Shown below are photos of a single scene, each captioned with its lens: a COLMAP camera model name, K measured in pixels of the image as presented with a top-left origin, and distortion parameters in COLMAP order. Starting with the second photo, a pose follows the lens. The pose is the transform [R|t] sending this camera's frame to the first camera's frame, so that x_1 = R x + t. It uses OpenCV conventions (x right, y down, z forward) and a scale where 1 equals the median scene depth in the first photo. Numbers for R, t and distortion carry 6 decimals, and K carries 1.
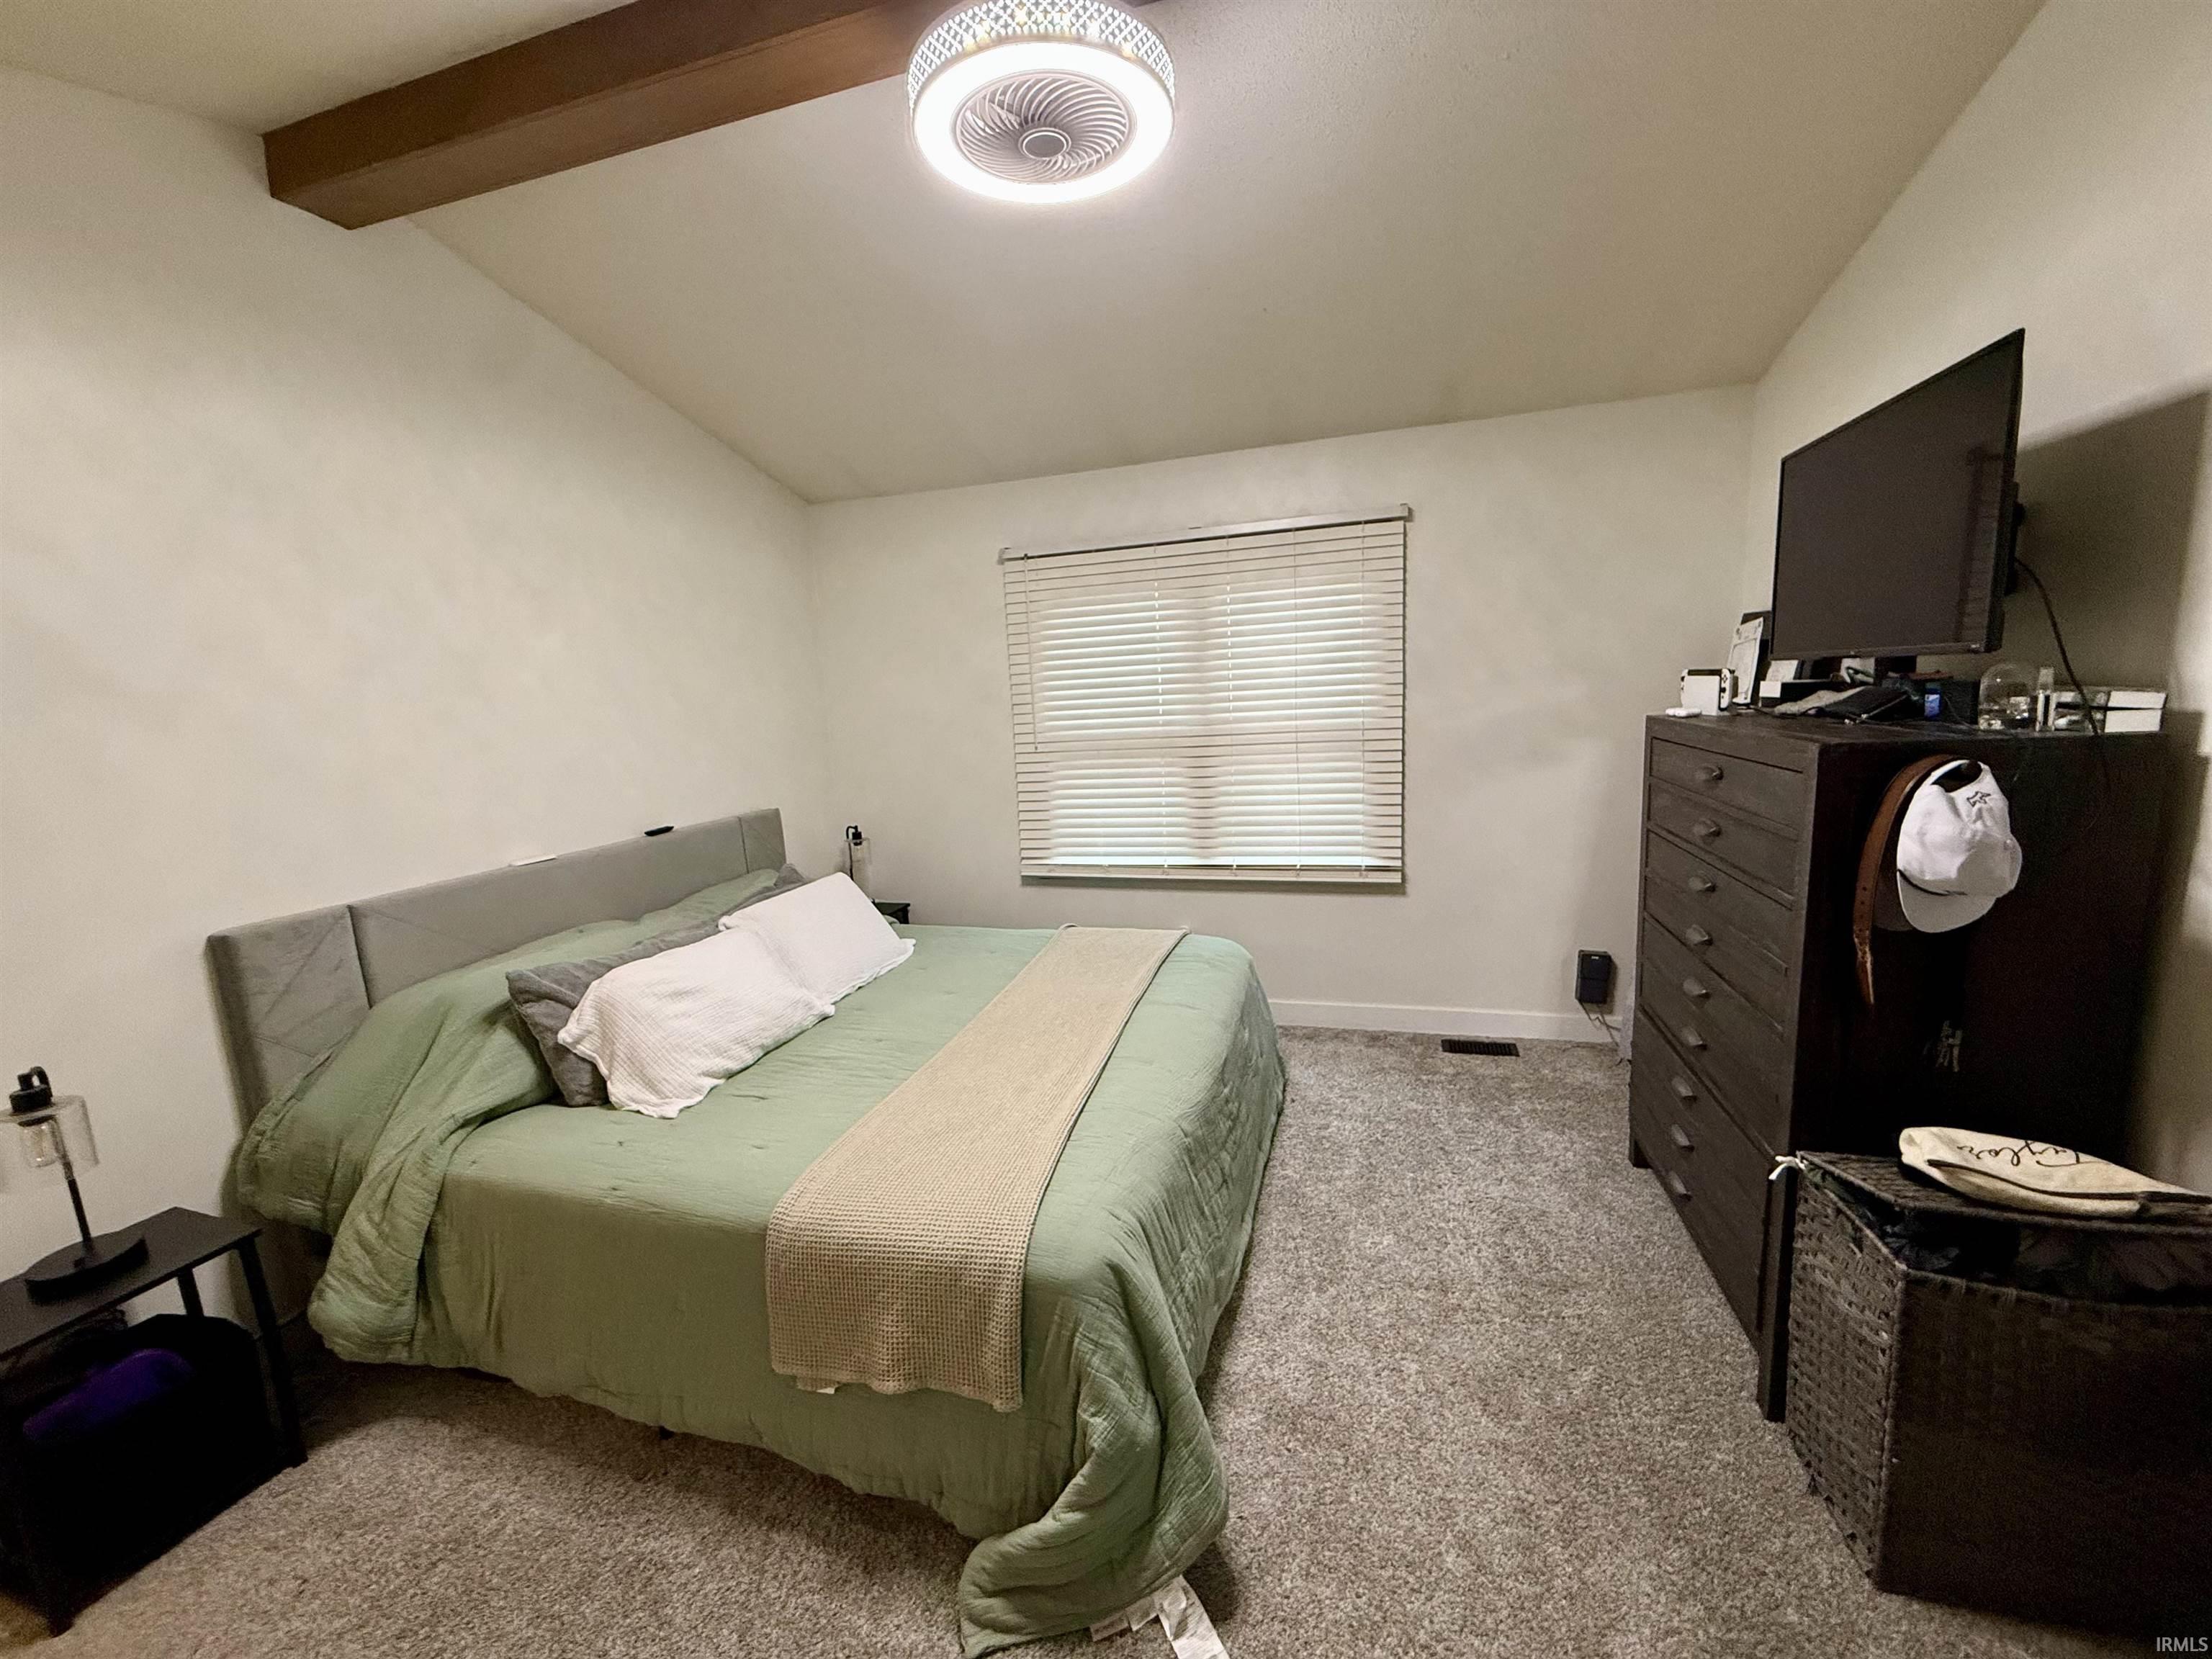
lens RADIAL K [[881.5, 0, 1104.7], [0, 881.5, 836.9], [0, 0, 1]] dist [-0.000444, 0.000017]
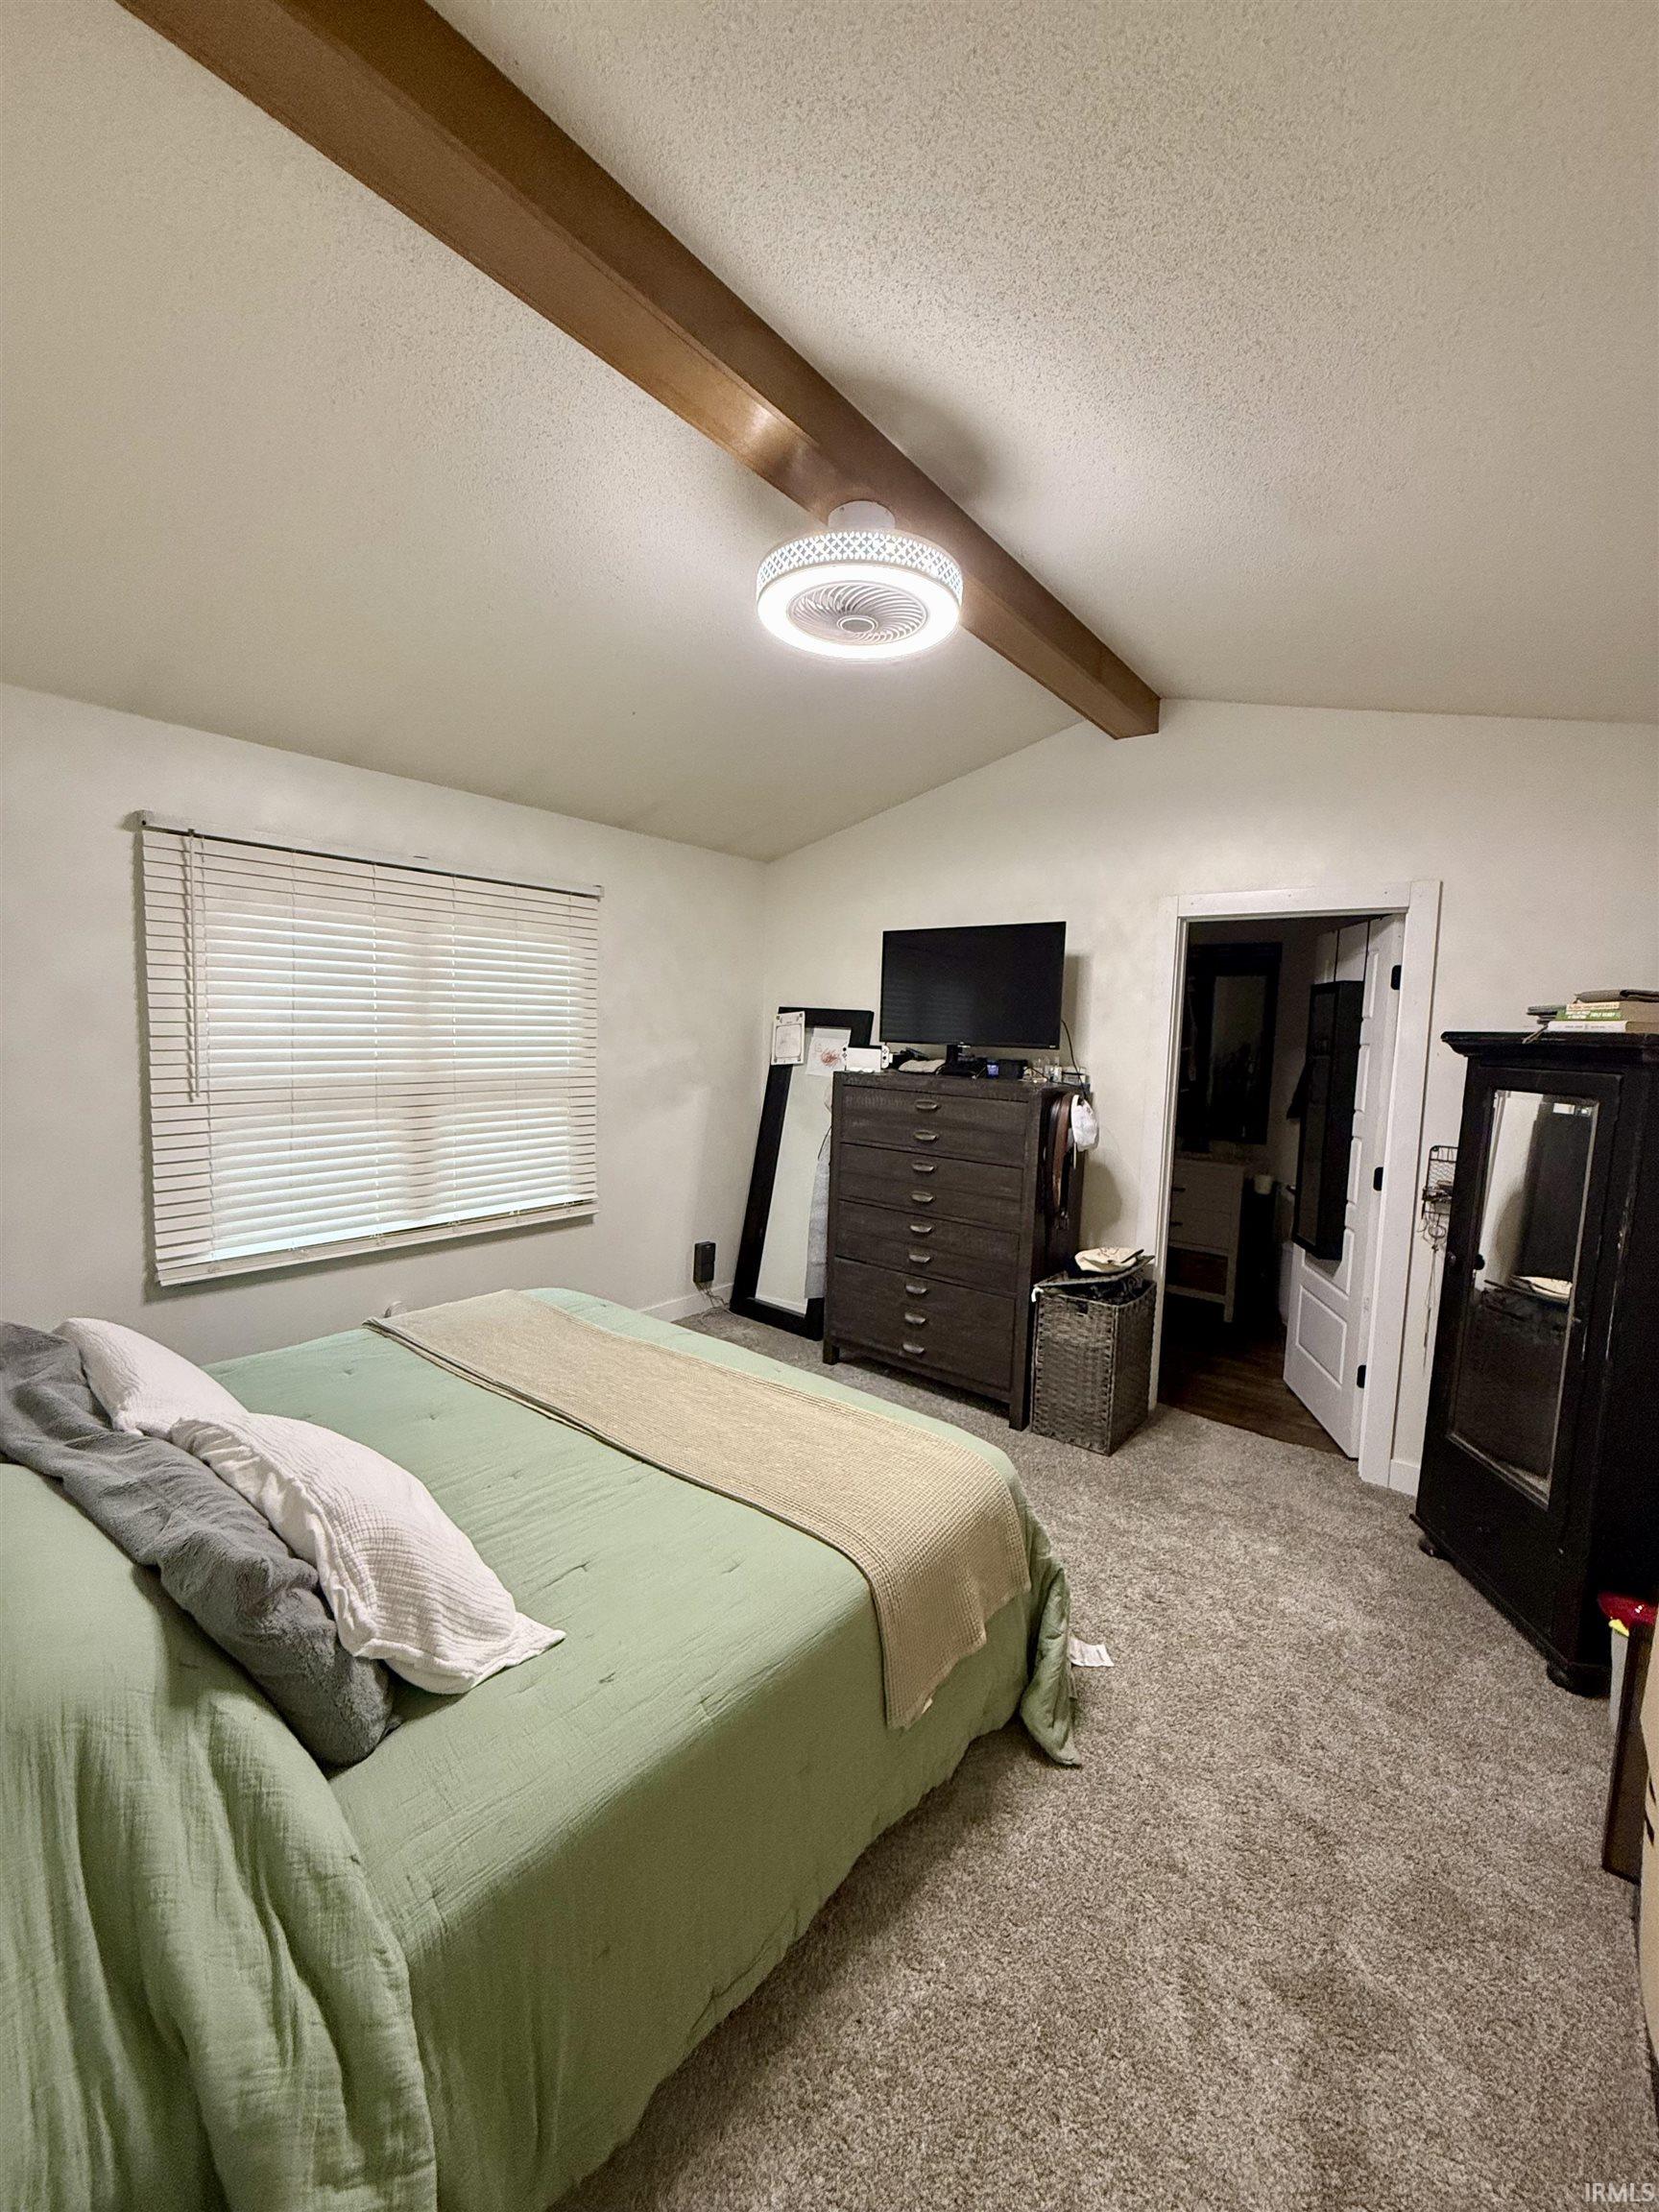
lens RADIAL K [[881.5, 0, 827.8], [0, 881.5, 1105.2], [0, 0, 1]] dist [-0.000444, 0.000017]
pose [[0.365490, -0.019882, 0.930603, -0.610520], [0.102454, 0.994556, -0.018990, -0.033576], [-0.925160, 0.102285, 0.365537, 0.303167]]
